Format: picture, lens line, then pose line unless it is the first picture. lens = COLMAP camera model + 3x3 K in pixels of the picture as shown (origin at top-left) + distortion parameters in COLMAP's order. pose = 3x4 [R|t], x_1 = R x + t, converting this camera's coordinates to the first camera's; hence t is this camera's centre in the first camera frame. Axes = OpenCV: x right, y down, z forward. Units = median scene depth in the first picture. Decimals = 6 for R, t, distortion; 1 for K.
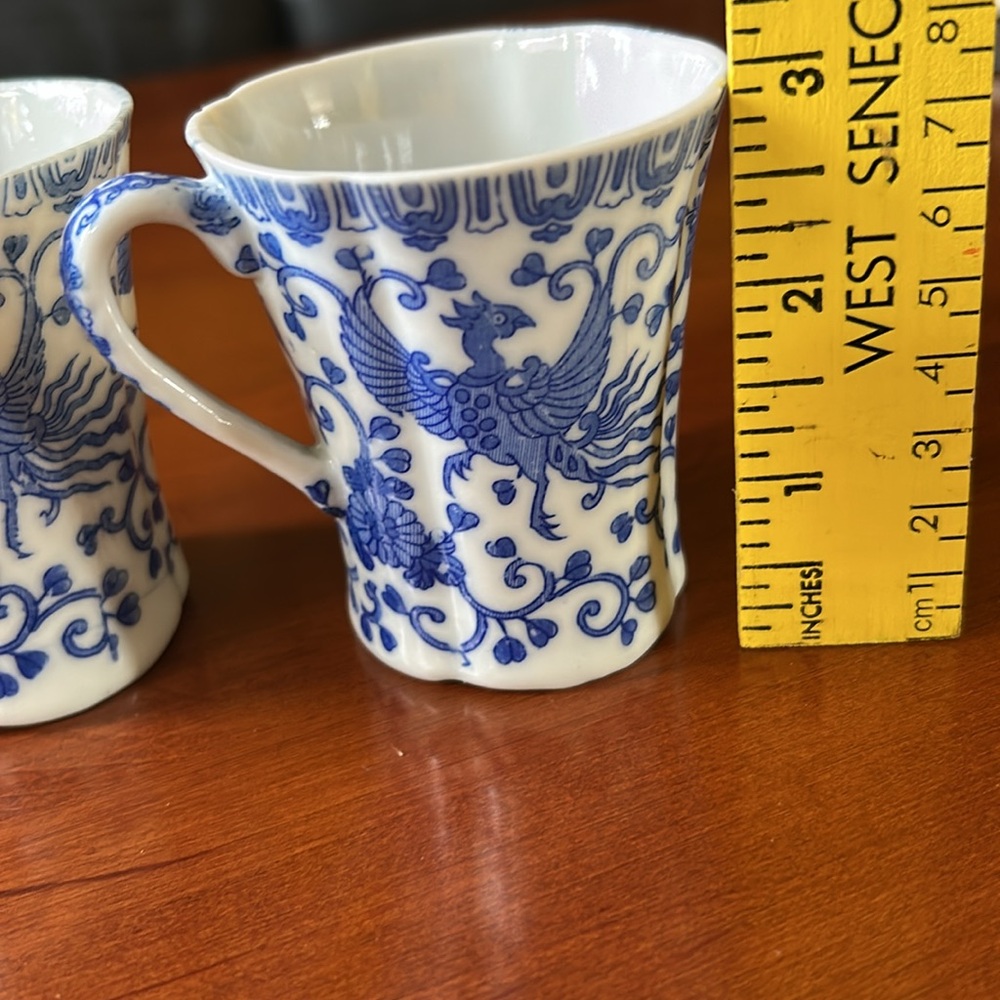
lens RADIAL K [[1356.6, 0, 500.0], [0, 1356.6, 500.0], [0, 0, 1]] dist [0.238519, -0.904458]
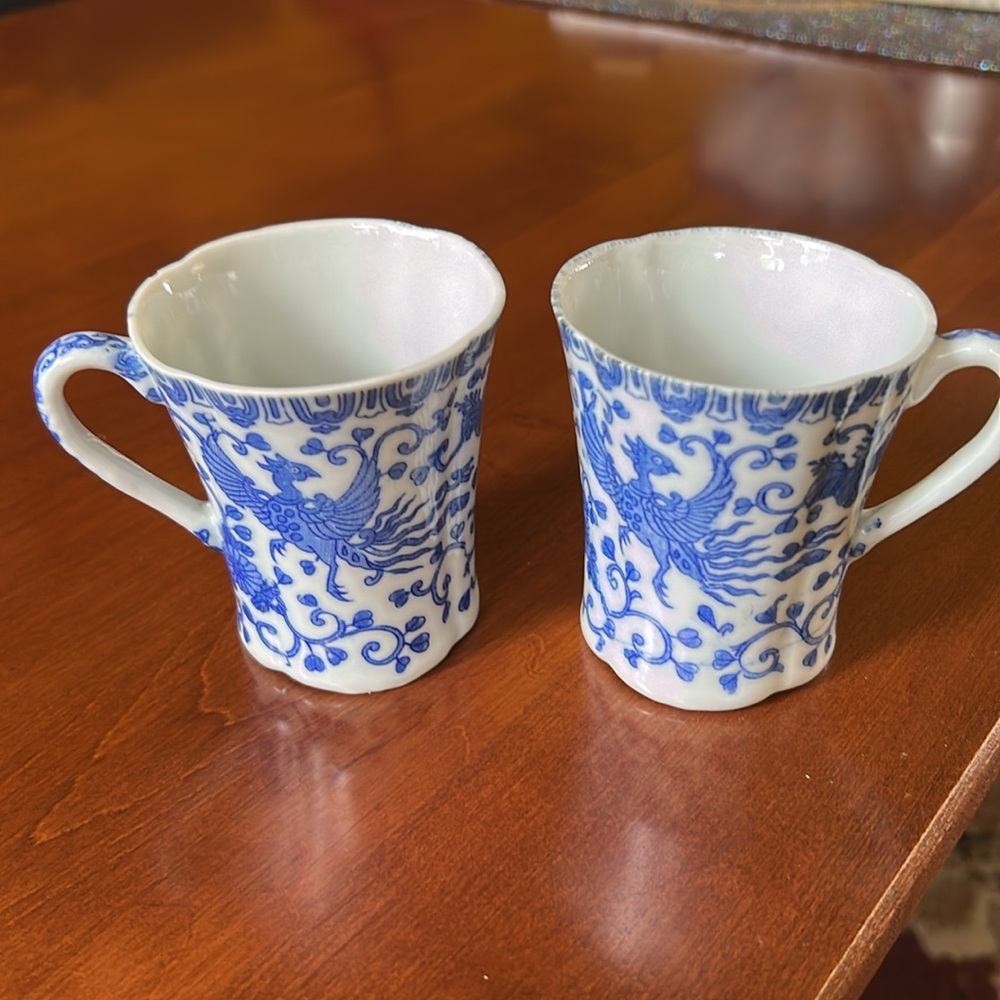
lens RADIAL K [[1356.6, 0, 500.0], [0, 1356.6, 500.0], [0, 0, 1]] dist [0.238519, -0.904458]
pose [[0.971261, 0.187917, -0.146079, 0.422257], [-0.168415, 0.976274, 0.136110, -0.324854], [0.168191, -0.107596, 0.979865, -0.428205]]
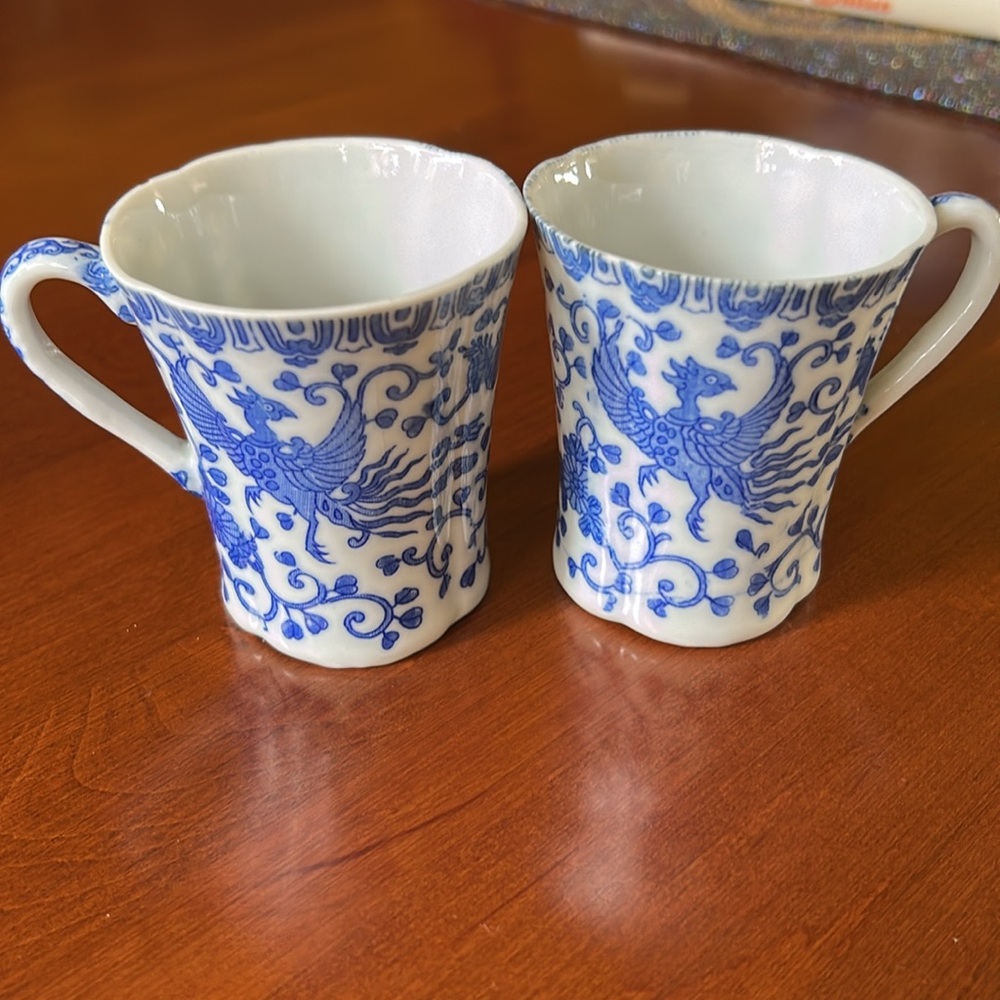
lens RADIAL K [[1356.6, 0, 500.0], [0, 1356.6, 500.0], [0, 0, 1]] dist [0.238519, -0.904458]
pose [[0.937814, 0.264958, -0.224279, 0.505220], [-0.233840, 0.959685, 0.155957, -0.289568], [0.256560, -0.093813, 0.961965, -0.228014]]
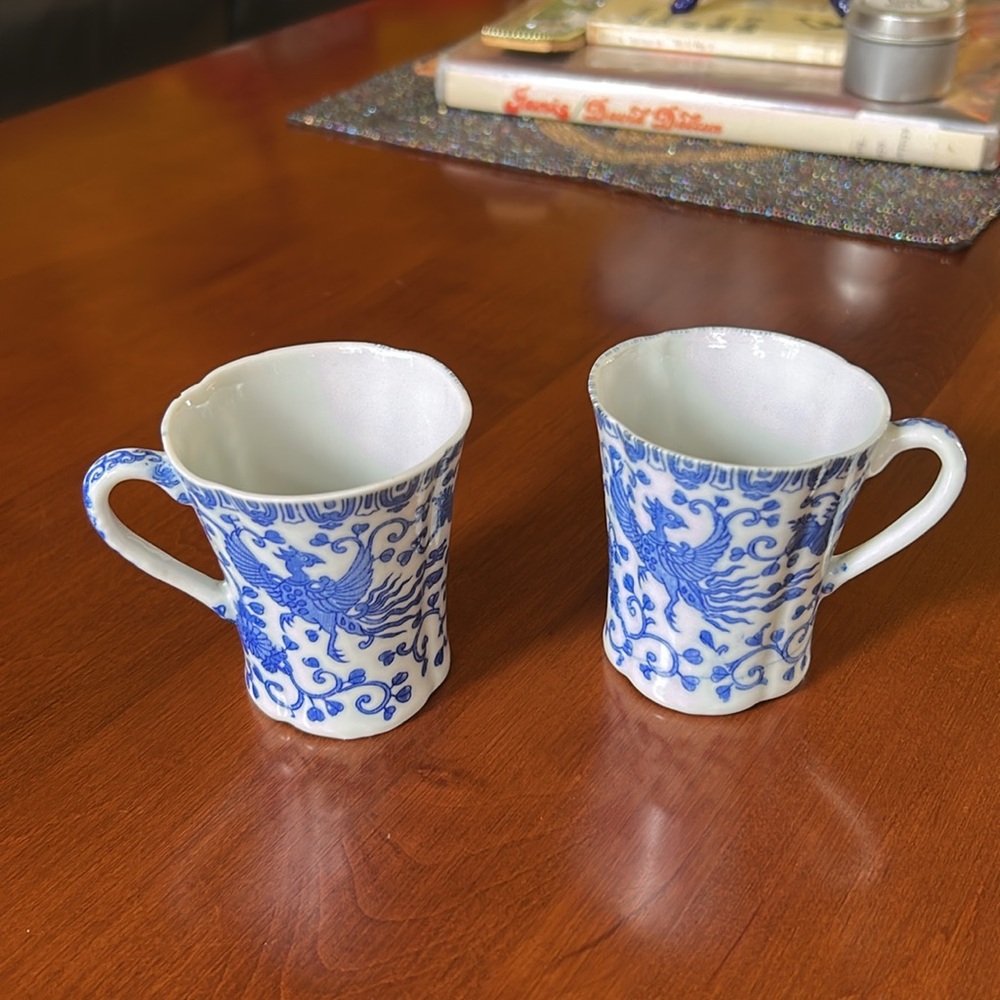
lens RADIAL K [[1356.6, 0, 500.0], [0, 1356.6, 500.0], [0, 0, 1]] dist [0.238519, -0.904458]
pose [[0.981909, 0.162007, -0.098025, 0.404834], [-0.151071, 0.982352, 0.110283, -0.429244], [0.114161, -0.093479, 0.989055, -0.755524]]
